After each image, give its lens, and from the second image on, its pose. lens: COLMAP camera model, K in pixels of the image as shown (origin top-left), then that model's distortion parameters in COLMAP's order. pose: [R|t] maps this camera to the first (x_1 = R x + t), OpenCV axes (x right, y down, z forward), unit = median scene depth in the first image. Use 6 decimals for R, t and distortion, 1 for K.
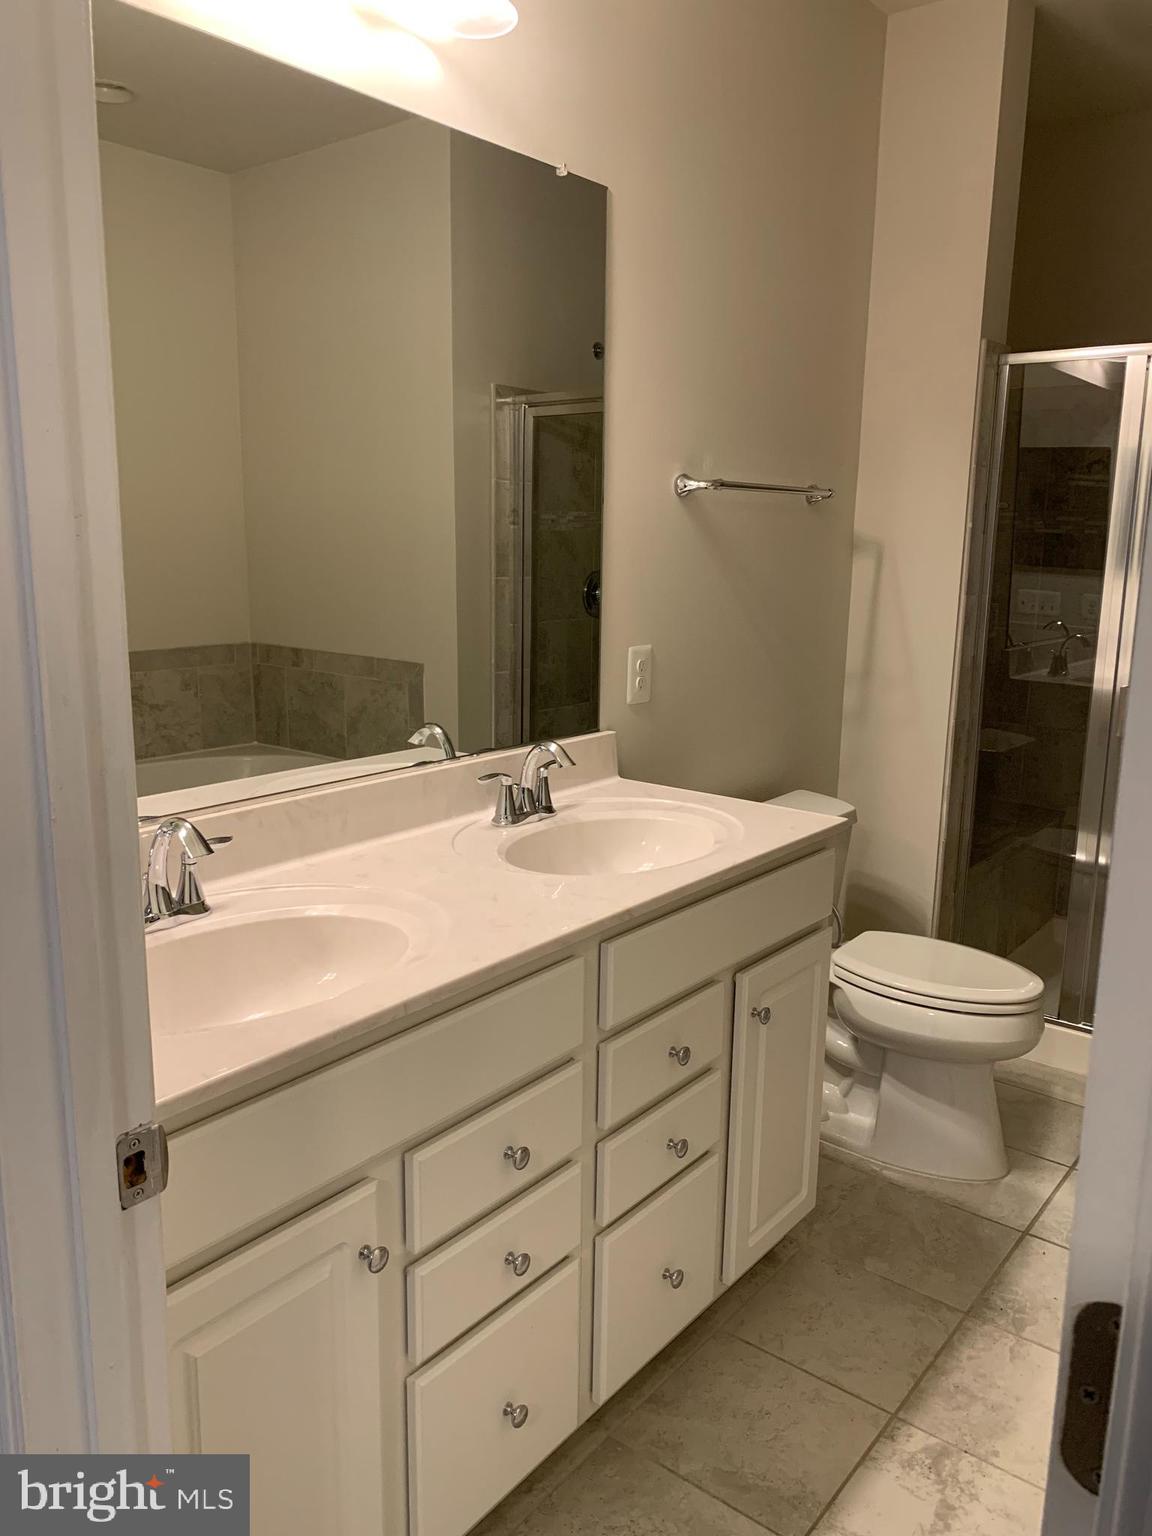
lens RADIAL K [[1181.9, 0, 572.7], [0, 1181.9, 769.8], [0, 0, 1]] dist [0.052573, -0.079691]
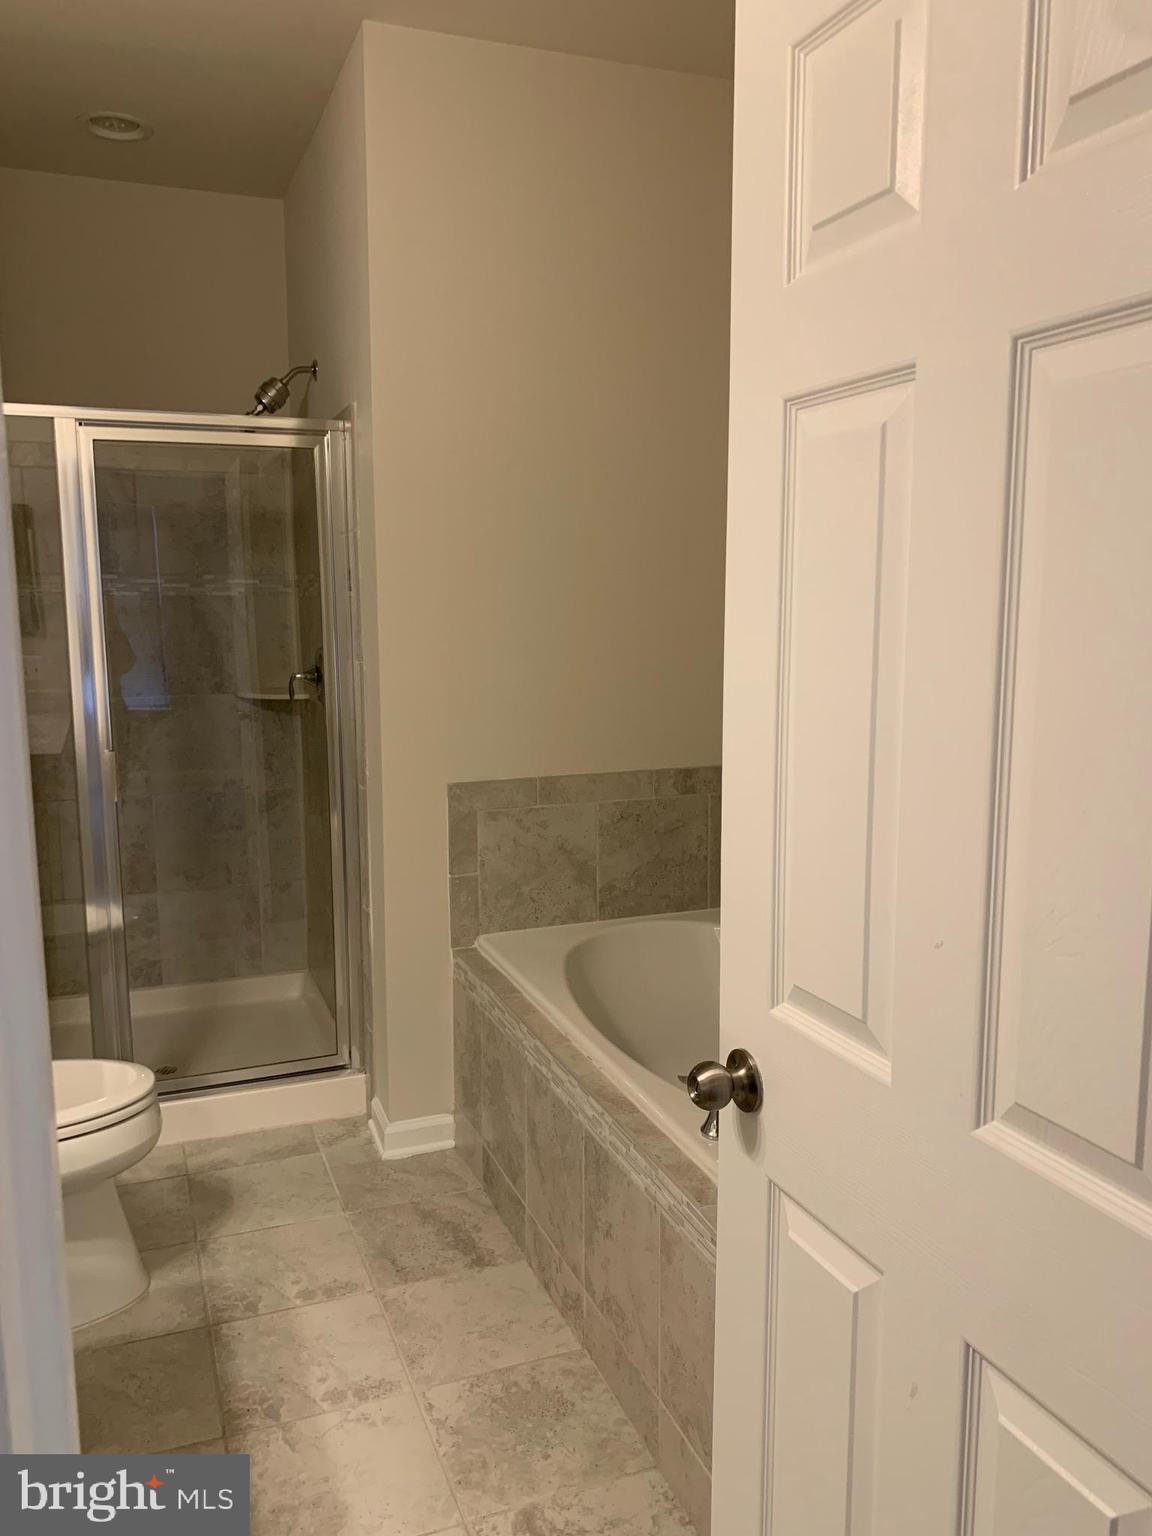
lens RADIAL K [[1181.9, 0, 573.4], [0, 1181.9, 766.4], [0, 0, 1]] dist [0.052573, -0.079691]
pose [[0.503762, -0.148902, 0.850913, -0.242009], [0.185553, 0.980691, 0.061759, -0.060003], [-0.843679, 0.126778, 0.521664, 0.226023]]
